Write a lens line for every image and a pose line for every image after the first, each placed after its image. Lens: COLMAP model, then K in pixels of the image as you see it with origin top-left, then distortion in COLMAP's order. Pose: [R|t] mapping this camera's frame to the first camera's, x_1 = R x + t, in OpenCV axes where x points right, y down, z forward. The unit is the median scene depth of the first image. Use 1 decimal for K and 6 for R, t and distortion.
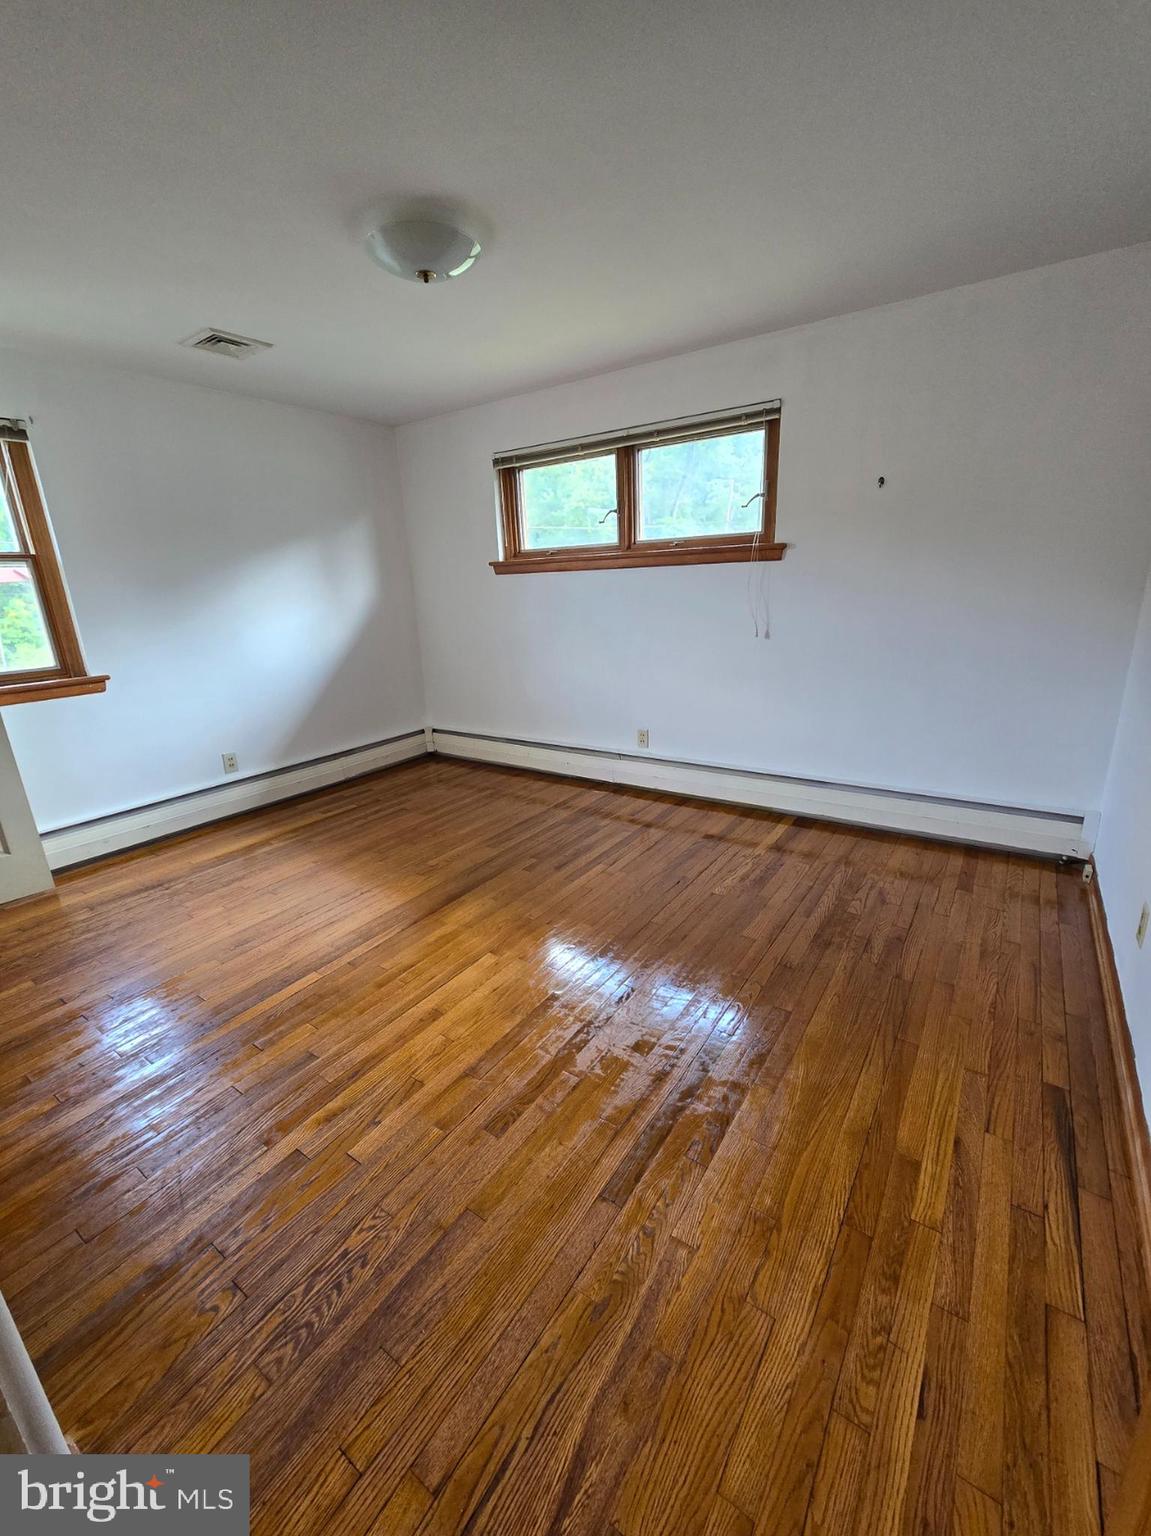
lens RADIAL K [[628.3, 0, 579.1], [0, 628.3, 765.9], [0, 0, 1]] dist [-0.003152, -0.000147]
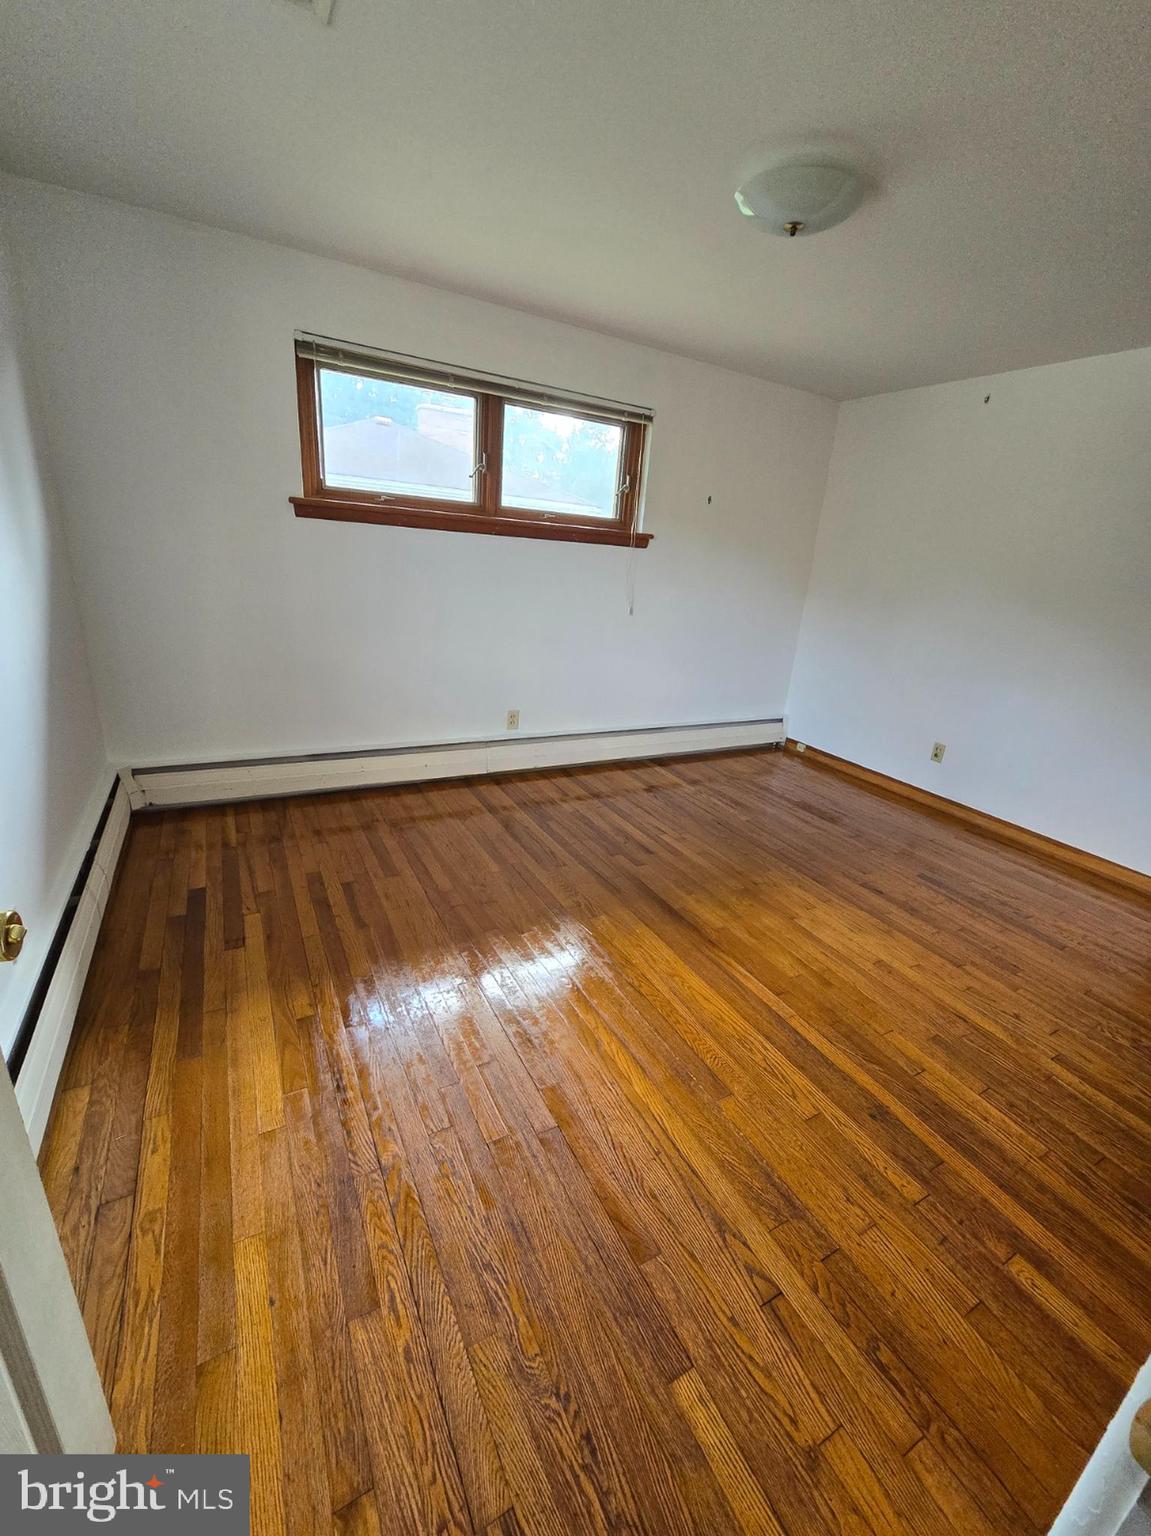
lens RADIAL K [[628.3, 0, 583.1], [0, 628.3, 768.2], [0, 0, 1]] dist [-0.003152, -0.000147]
pose [[0.440927, -0.220070, 0.870145, -0.756401], [0.163345, 0.972960, 0.163302, -0.120279], [-0.882554, 0.070129, 0.464952, 0.513771]]
